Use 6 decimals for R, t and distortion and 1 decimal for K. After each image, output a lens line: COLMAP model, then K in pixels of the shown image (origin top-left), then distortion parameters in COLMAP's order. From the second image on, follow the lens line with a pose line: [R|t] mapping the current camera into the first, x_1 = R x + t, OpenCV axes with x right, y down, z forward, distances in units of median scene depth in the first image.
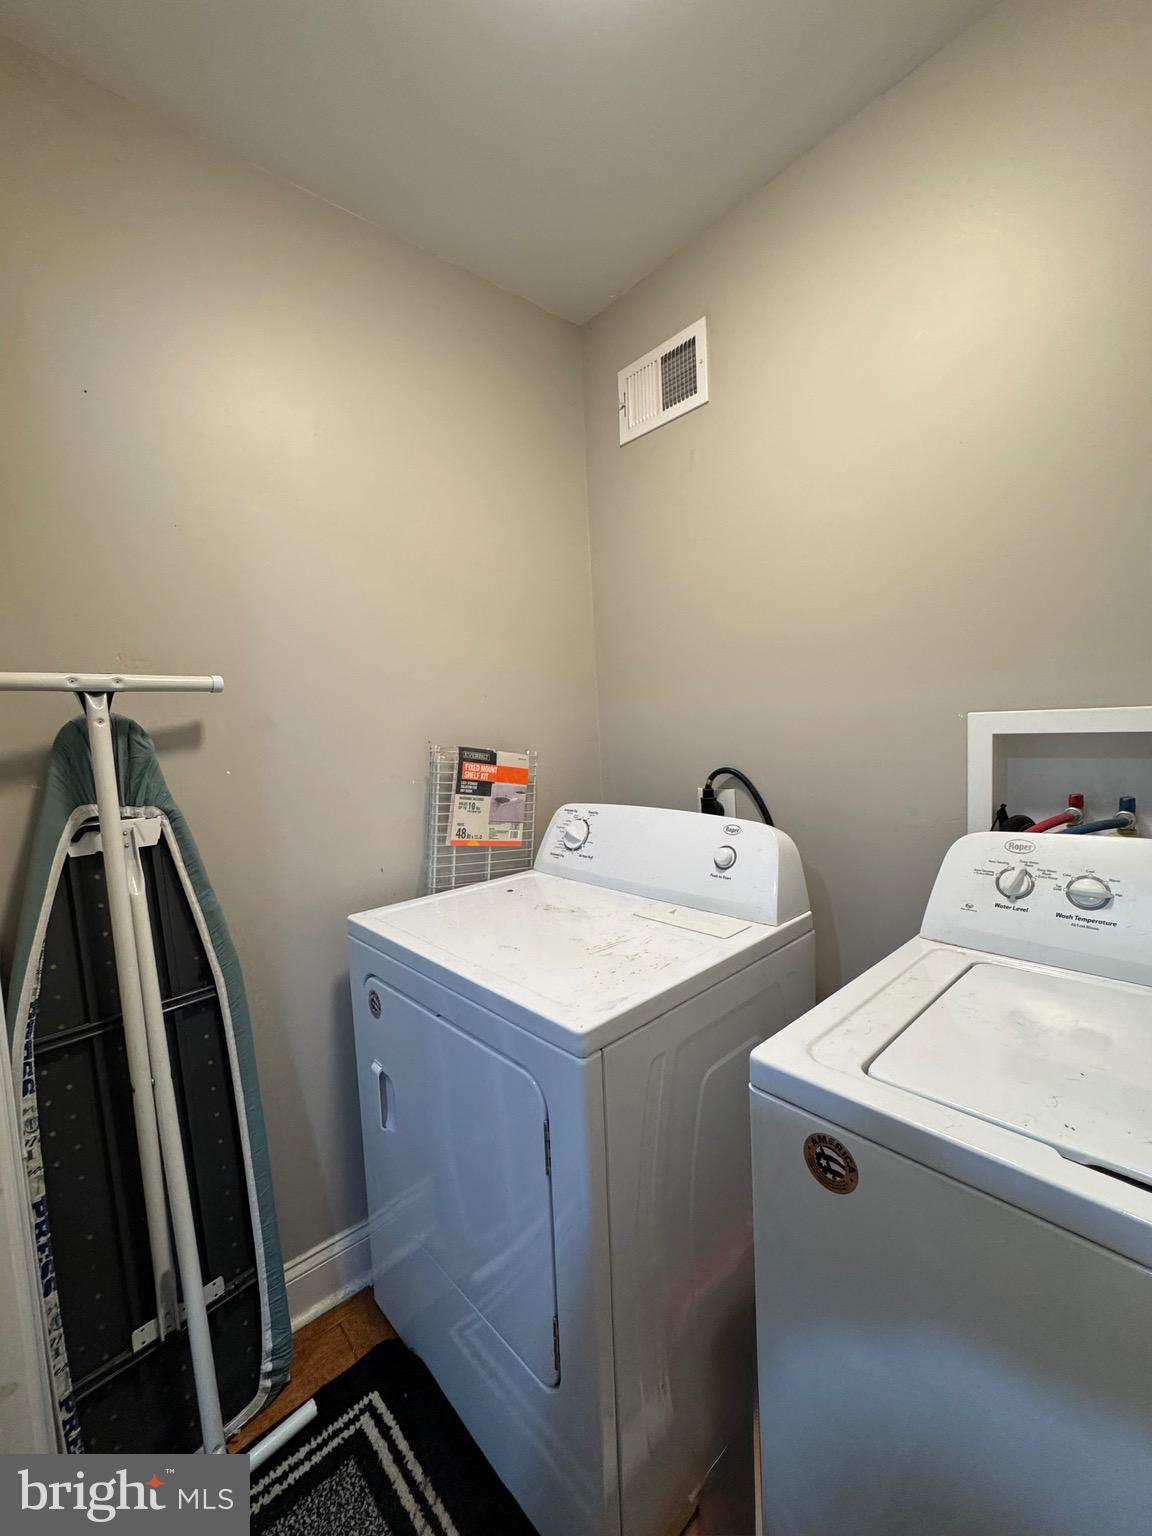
lens RADIAL K [[610.5, 0, 579.4], [0, 610.5, 772.2], [0, 0, 1]] dist [0.000188, 0.000756]
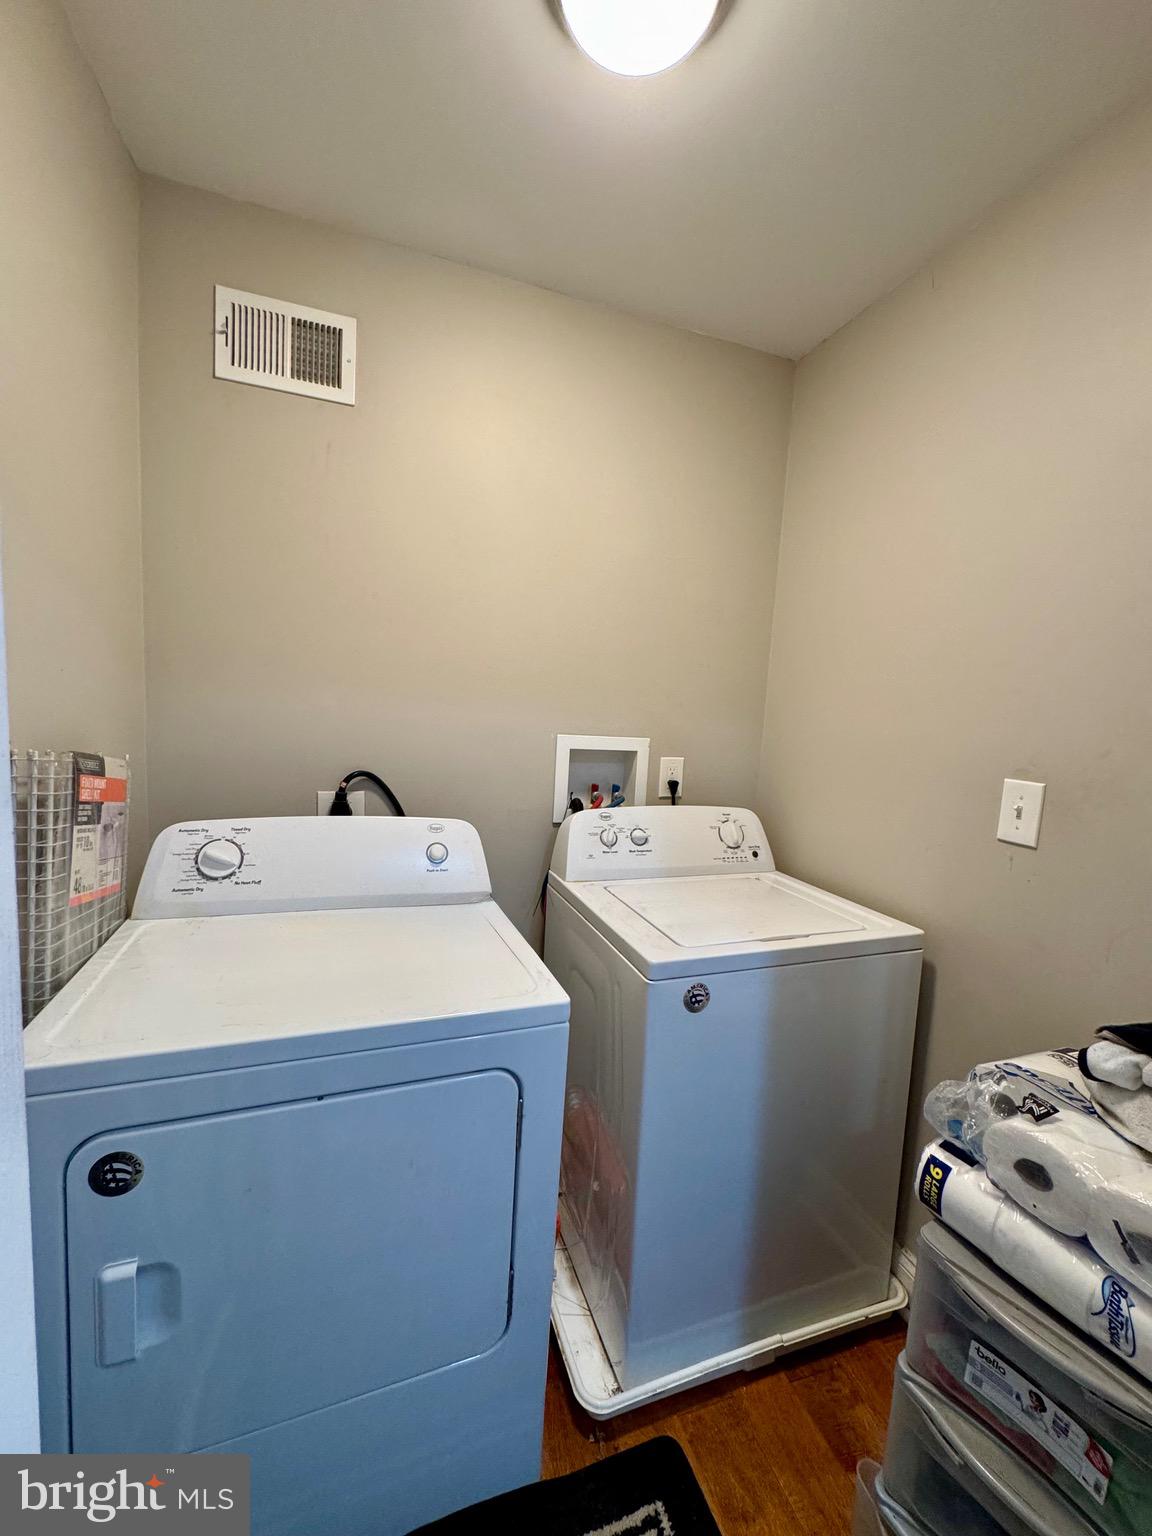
lens RADIAL K [[615.7, 0, 578.2], [0, 615.7, 768.2], [0, 0, 1]] dist [-0.000278, 0.000571]
pose [[0.376594, -0.028711, 0.925934, -0.593632], [-0.002481, 0.999485, 0.032001, -0.045996], [-0.926375, -0.014348, 0.376328, 0.268561]]
